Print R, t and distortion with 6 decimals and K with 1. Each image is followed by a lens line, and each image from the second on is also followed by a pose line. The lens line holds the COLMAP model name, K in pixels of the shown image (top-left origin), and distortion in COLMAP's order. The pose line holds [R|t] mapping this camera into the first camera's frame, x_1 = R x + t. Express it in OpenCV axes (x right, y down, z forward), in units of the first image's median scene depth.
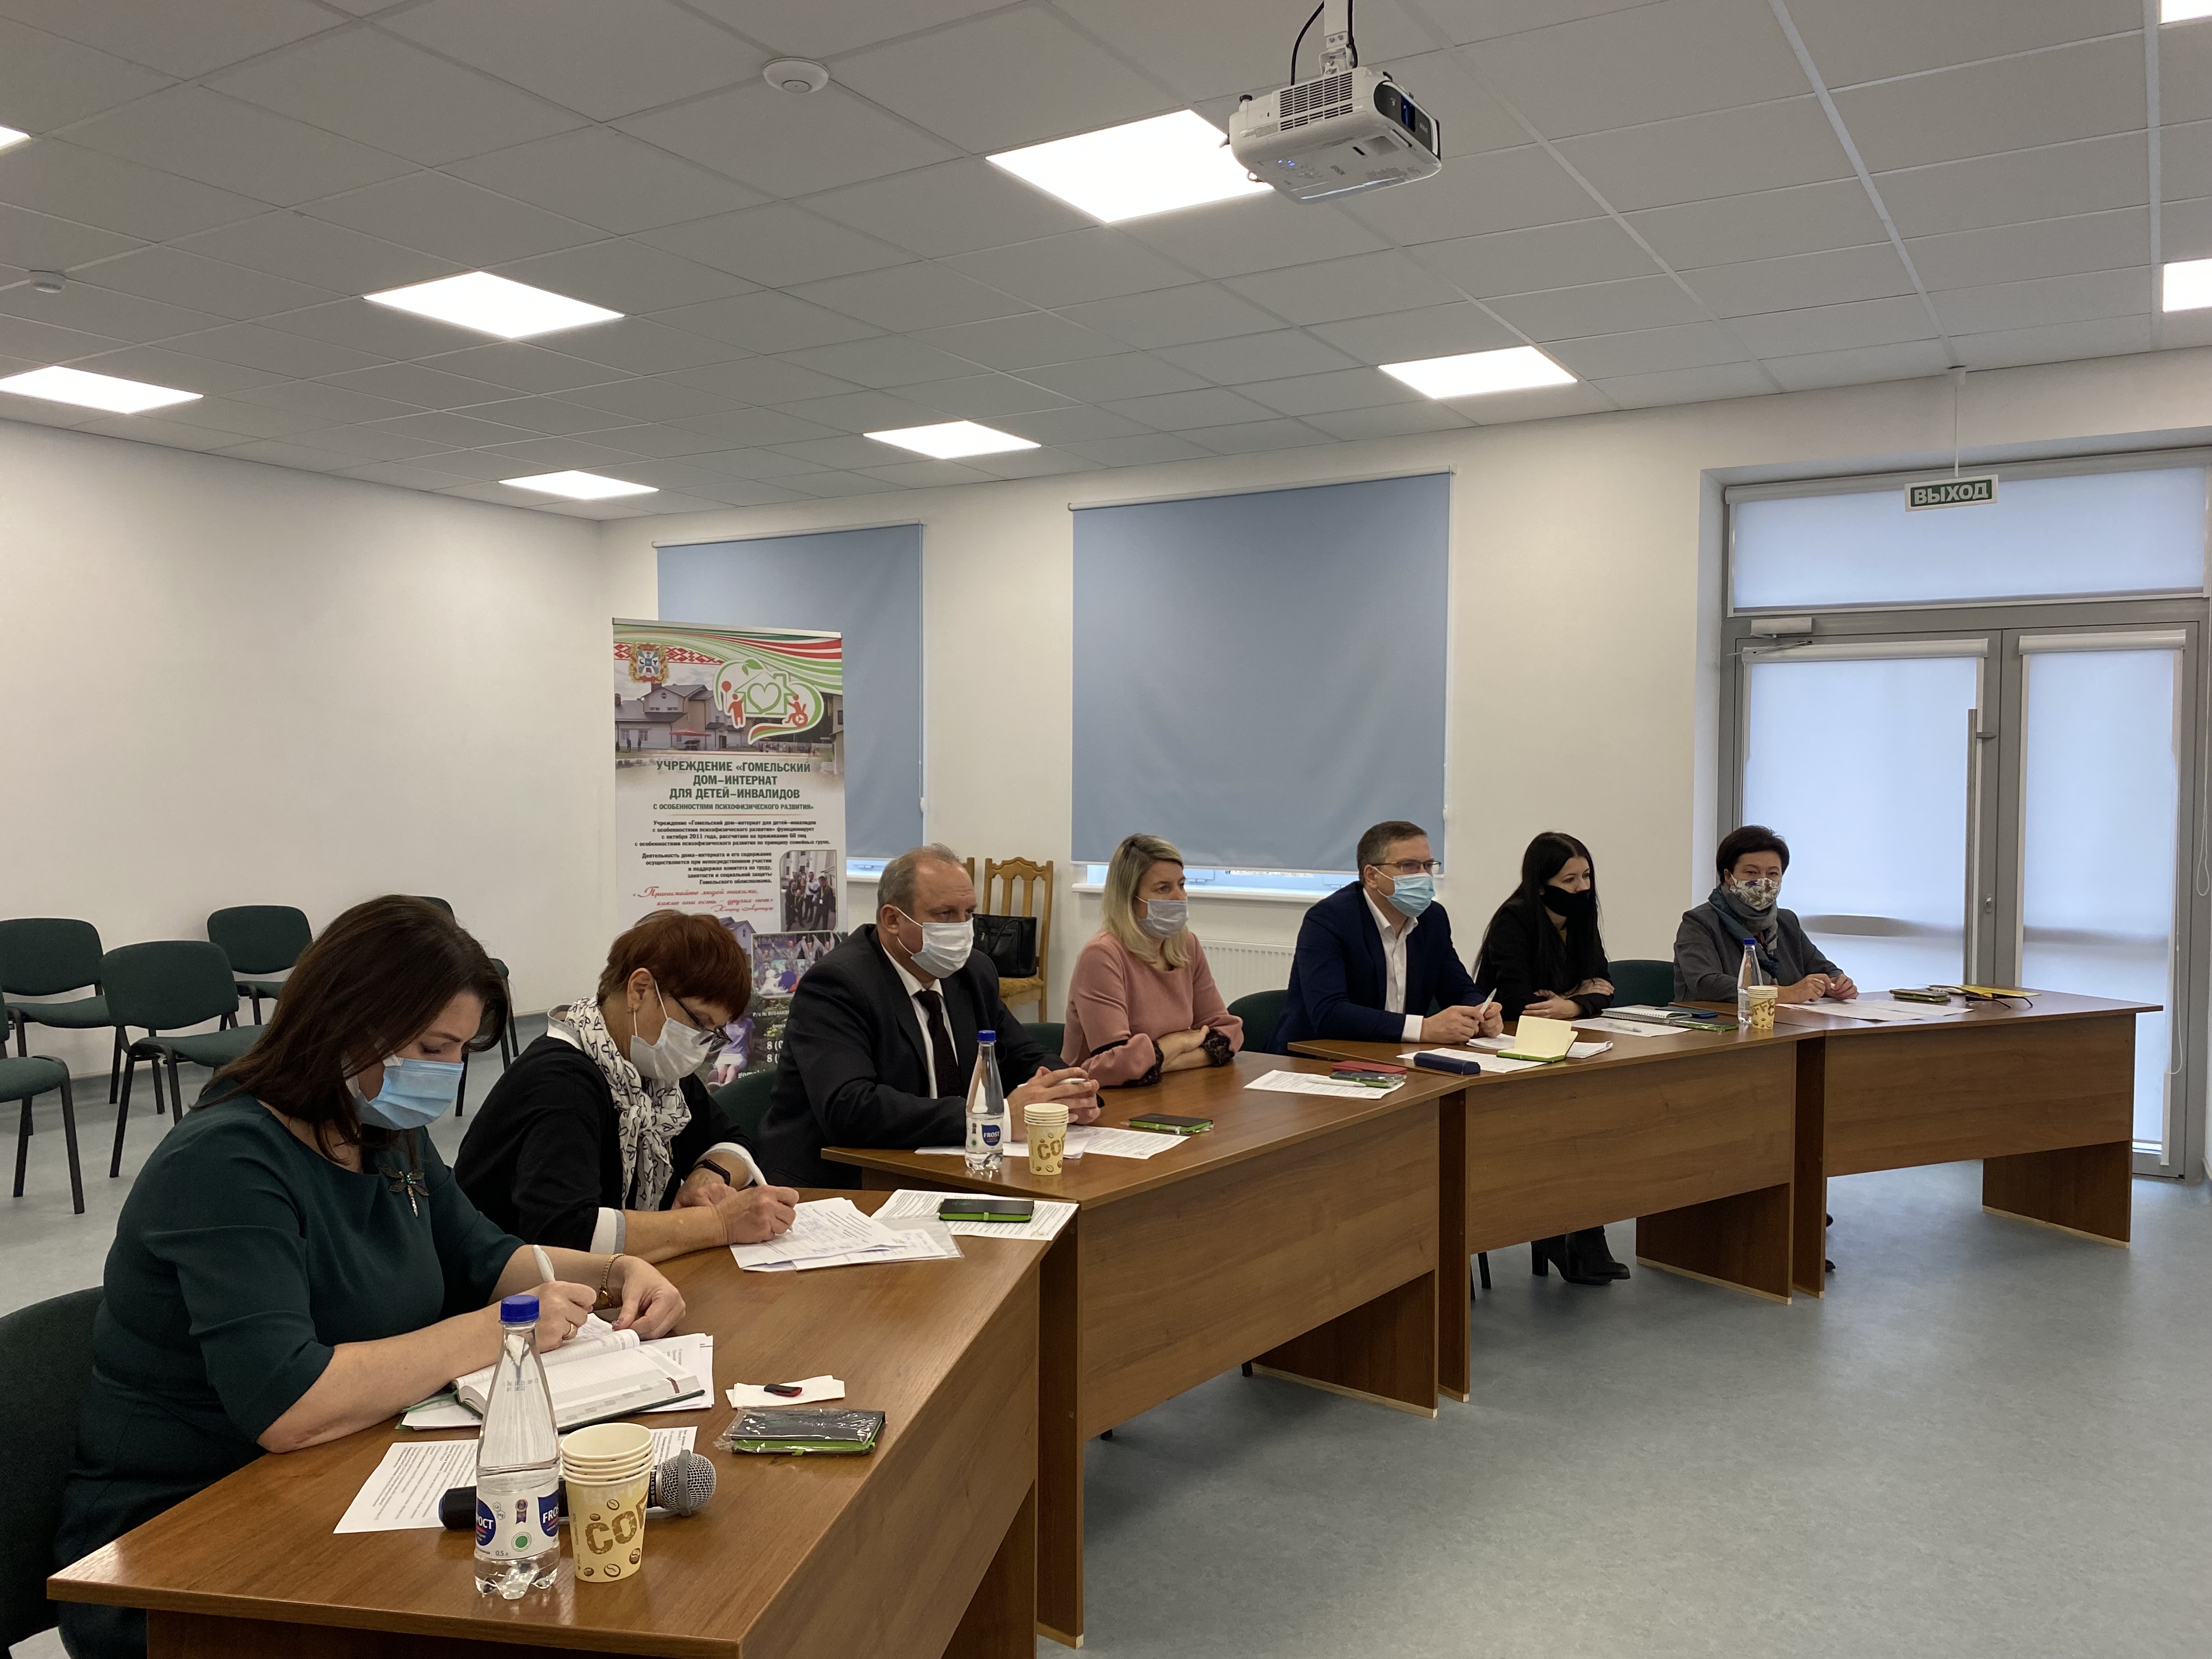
lens RADIAL K [[1707.8, 0, 1128.6], [0, 1707.8, 829.0], [0, 0, 1]] dist [0.053669, -0.062164]
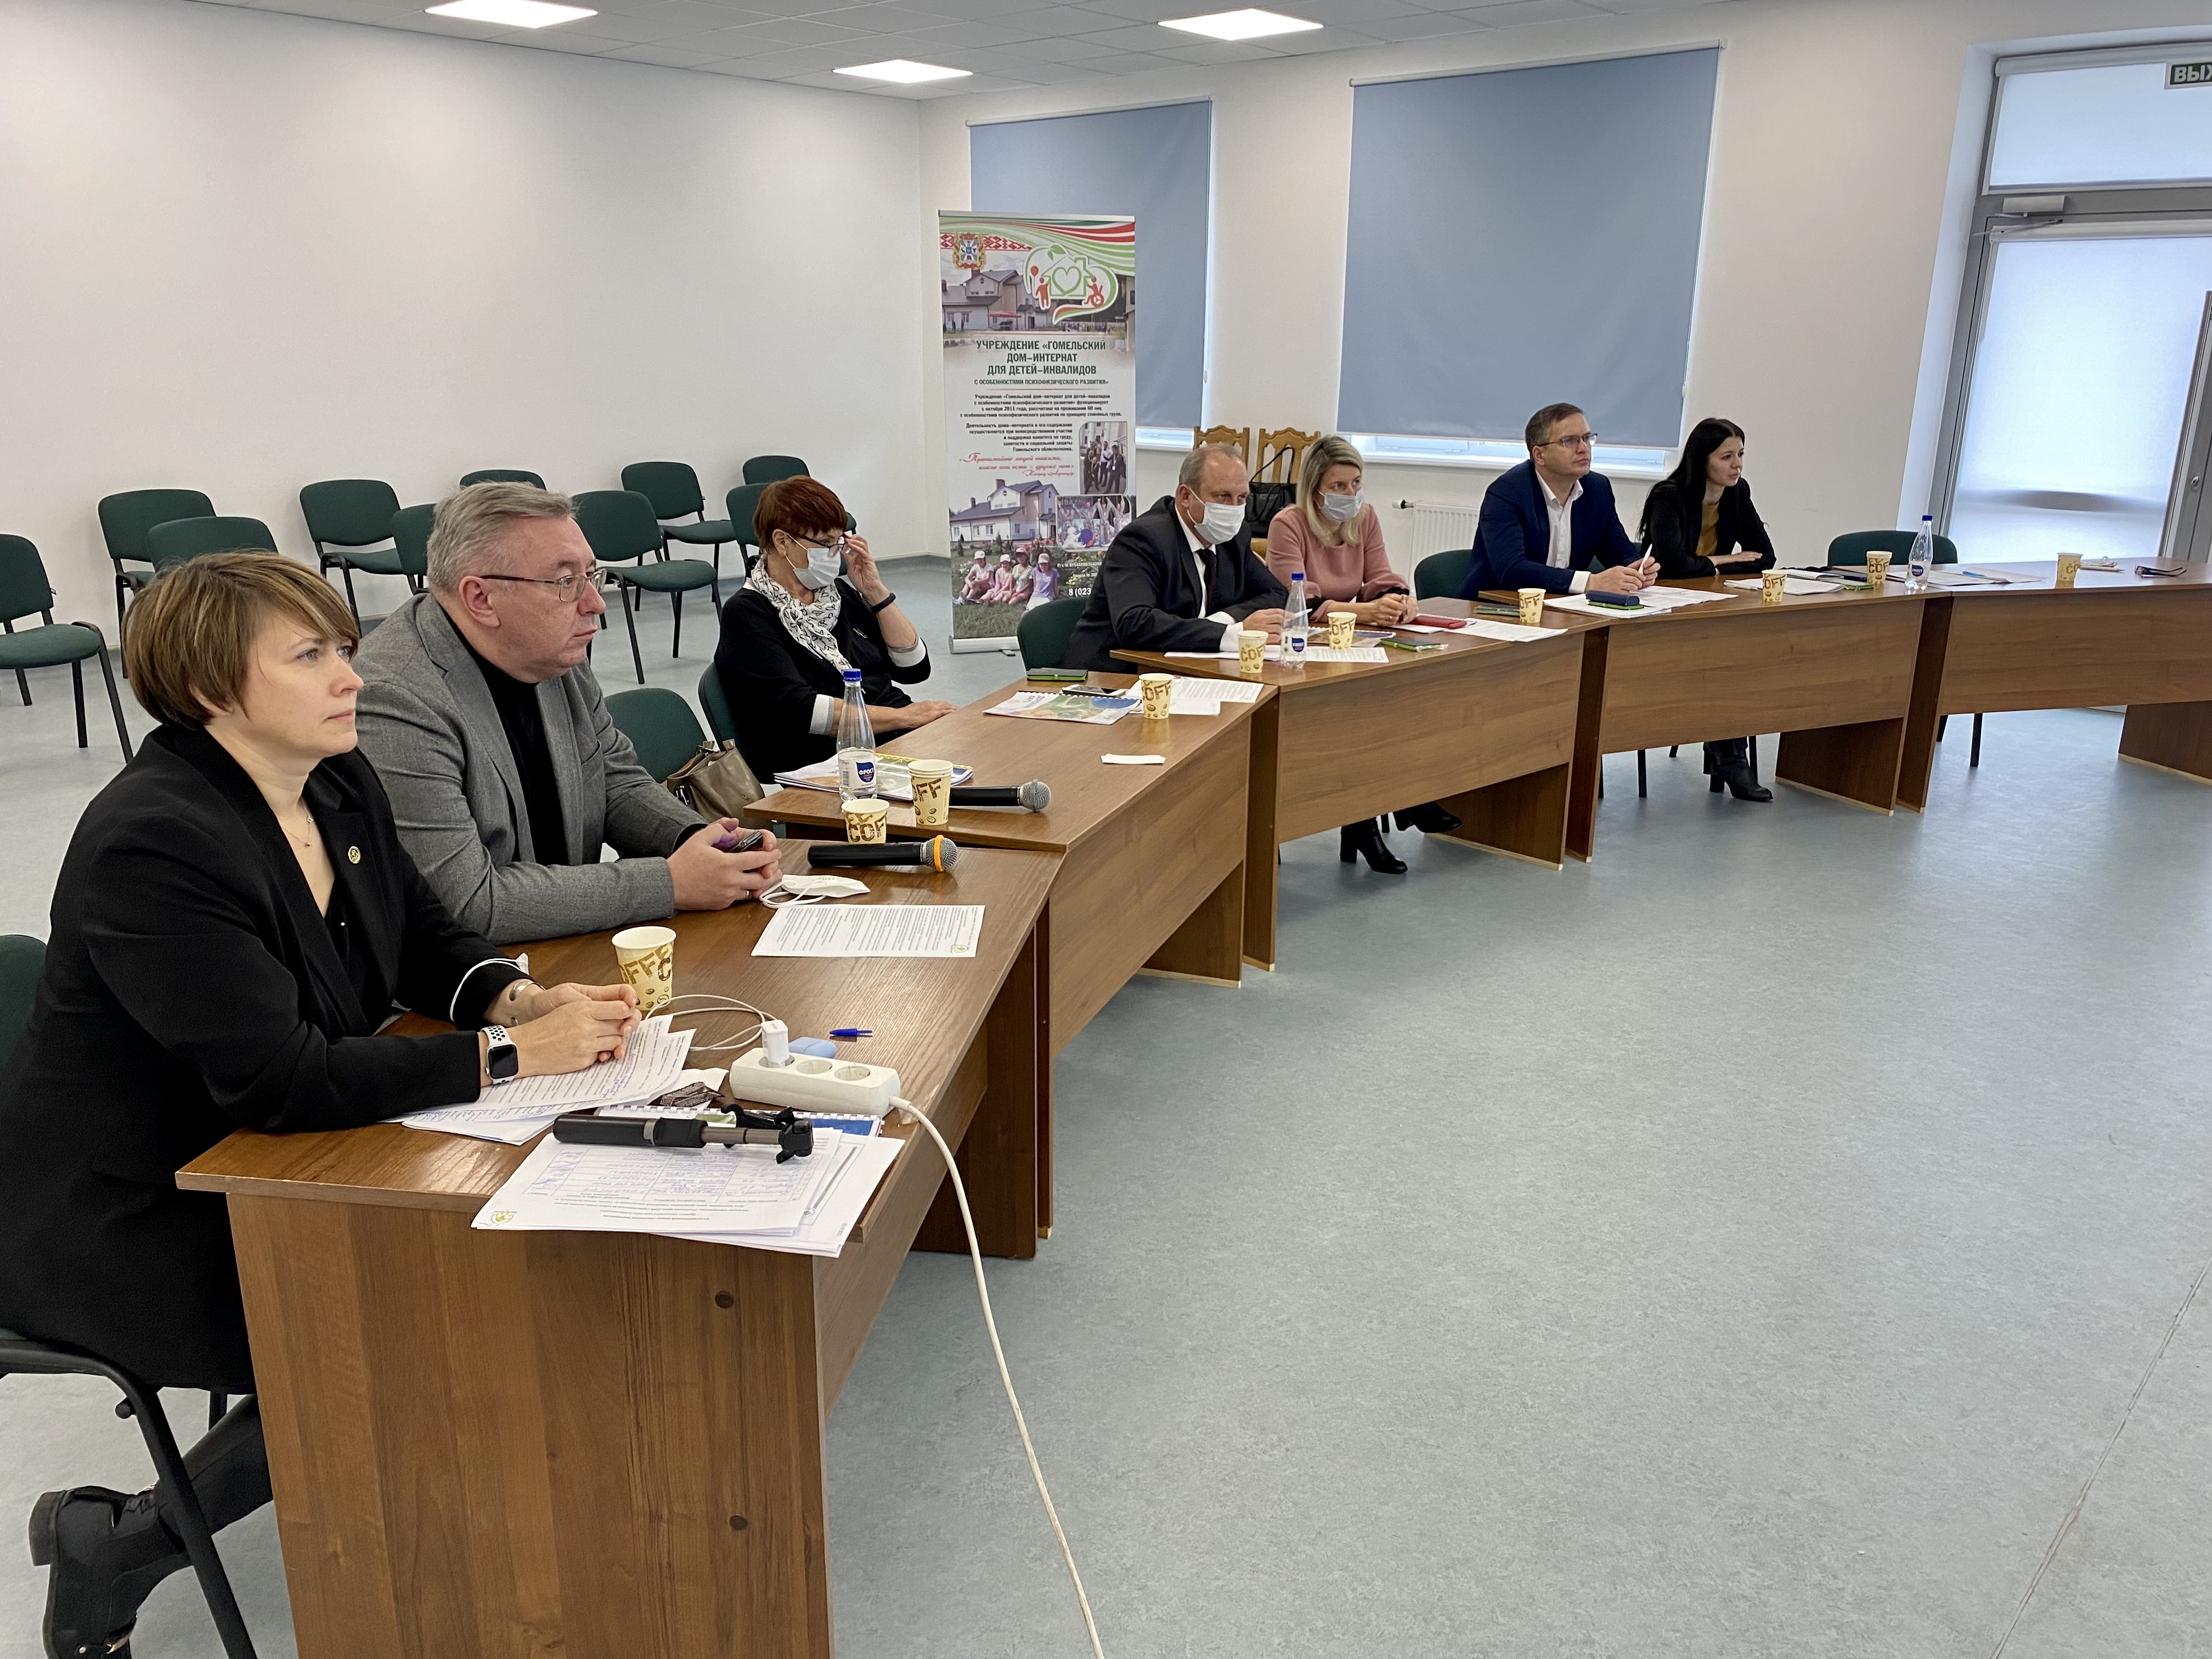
lens RADIAL K [[1707.8, 0, 1096.3], [0, 1707.8, 837.9], [0, 0, 1]] dist [0.053669, -0.062164]
pose [[0.981667, 0.054522, -0.182638, 0.035941], [-0.006291, 0.966962, 0.254845, -0.010537], [0.190499, -0.249024, 0.949578, -0.176099]]
